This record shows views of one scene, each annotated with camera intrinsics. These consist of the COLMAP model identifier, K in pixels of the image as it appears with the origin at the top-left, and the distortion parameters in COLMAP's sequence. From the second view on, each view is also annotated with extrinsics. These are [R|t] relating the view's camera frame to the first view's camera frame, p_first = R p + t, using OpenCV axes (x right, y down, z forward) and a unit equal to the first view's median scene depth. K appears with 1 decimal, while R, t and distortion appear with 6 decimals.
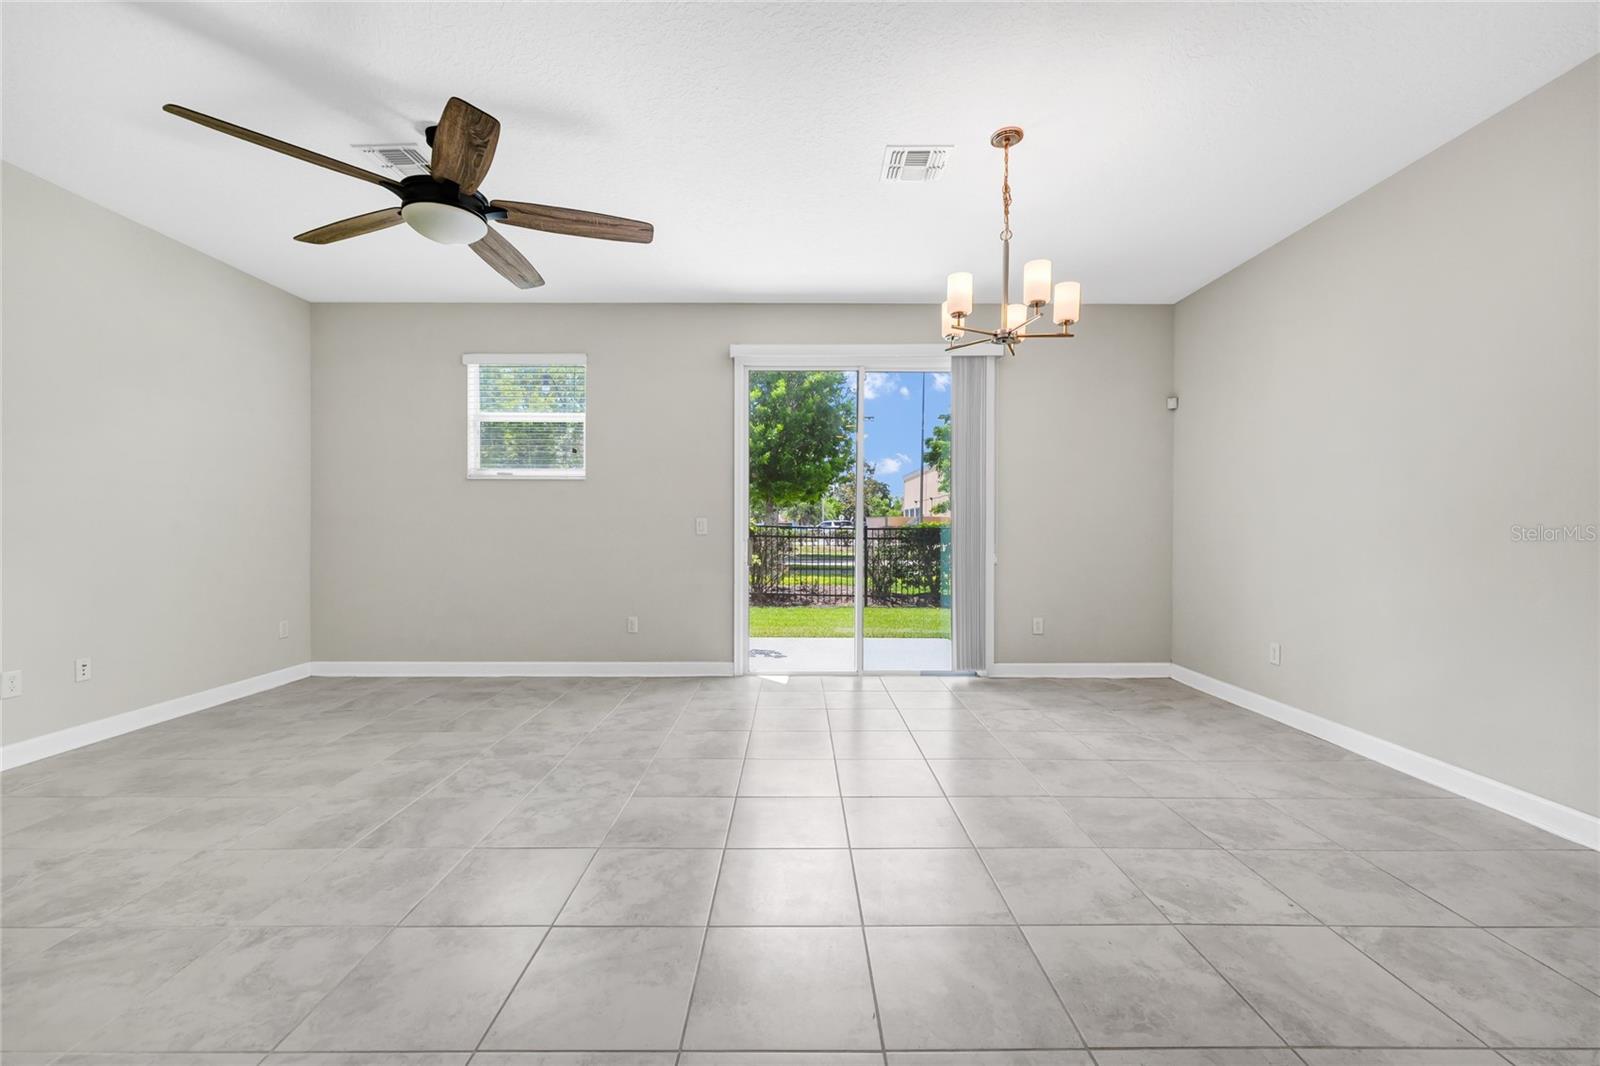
lens RADIAL K [[644.4, 0, 794.4], [0, 644.4, 538.3], [0, 0, 1]] dist [0.000895, -0.000786]
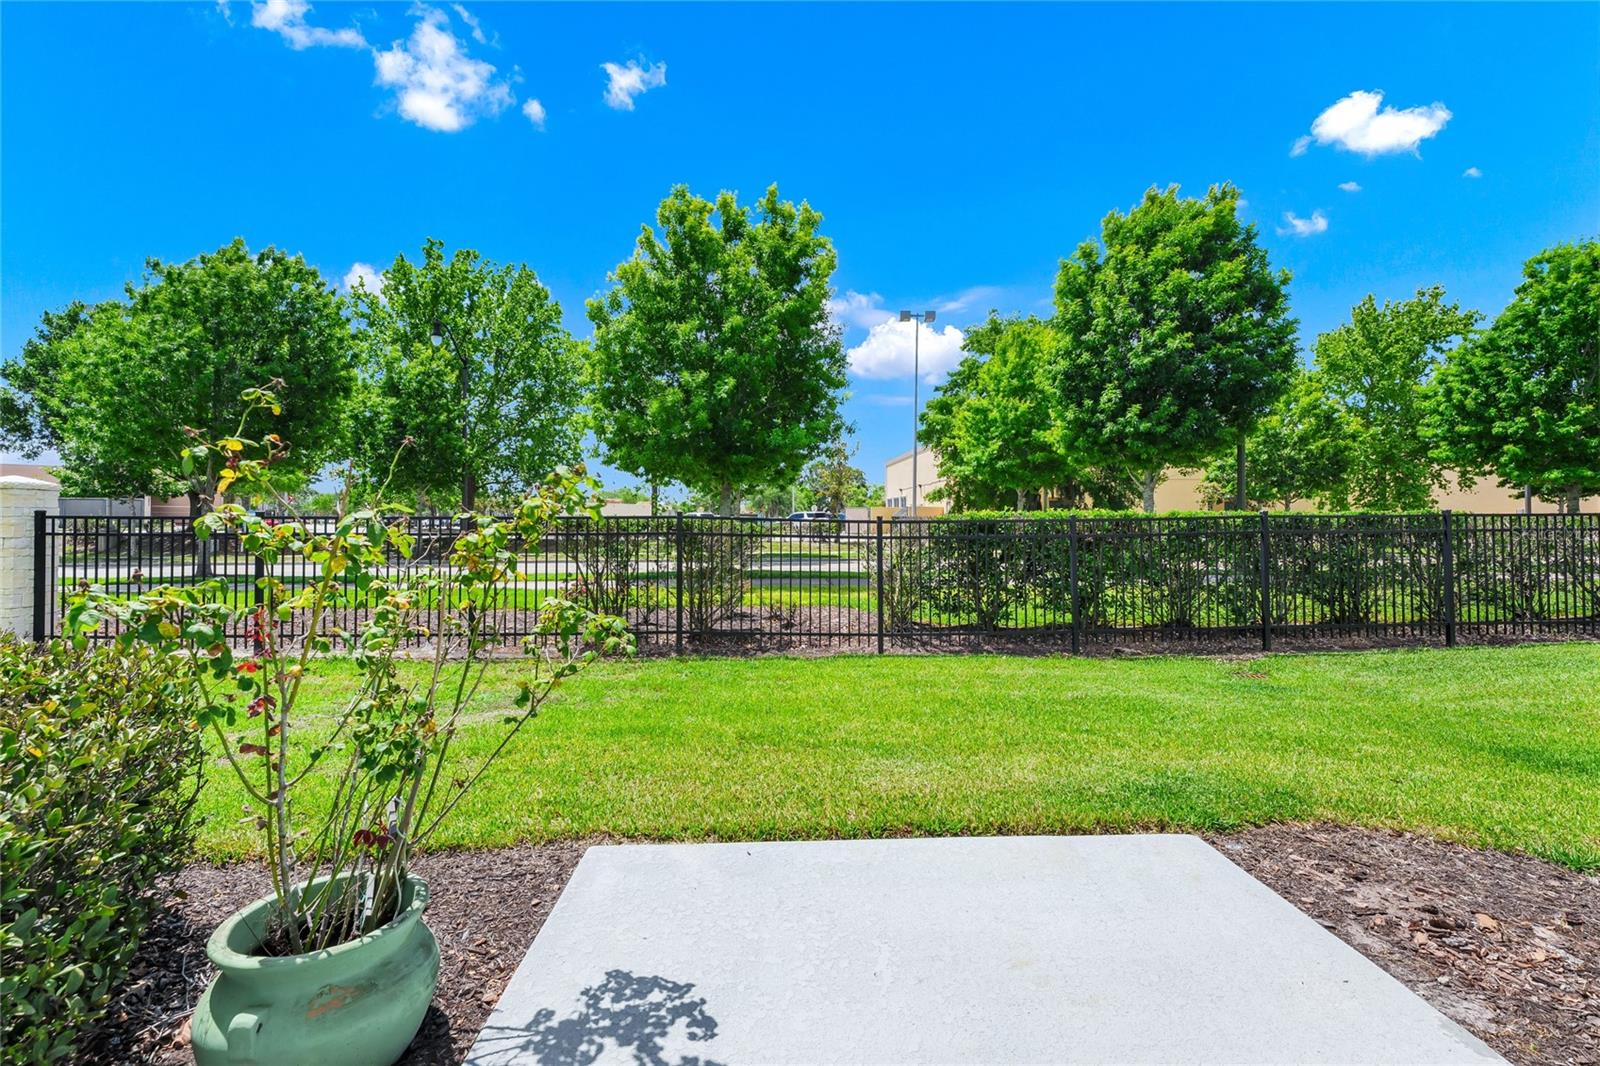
lens RADIAL K [[698.1, 0, 801.0], [0, 698.1, 527.9], [0, 0, 1]] dist [0.000749, -0.000025]
pose [[0.998278, -0.001485, 0.058644, -0.000408], [0.001772, 0.999987, -0.004841, -0.005484], [-0.058636, 0.004936, 0.998267, 0.326540]]
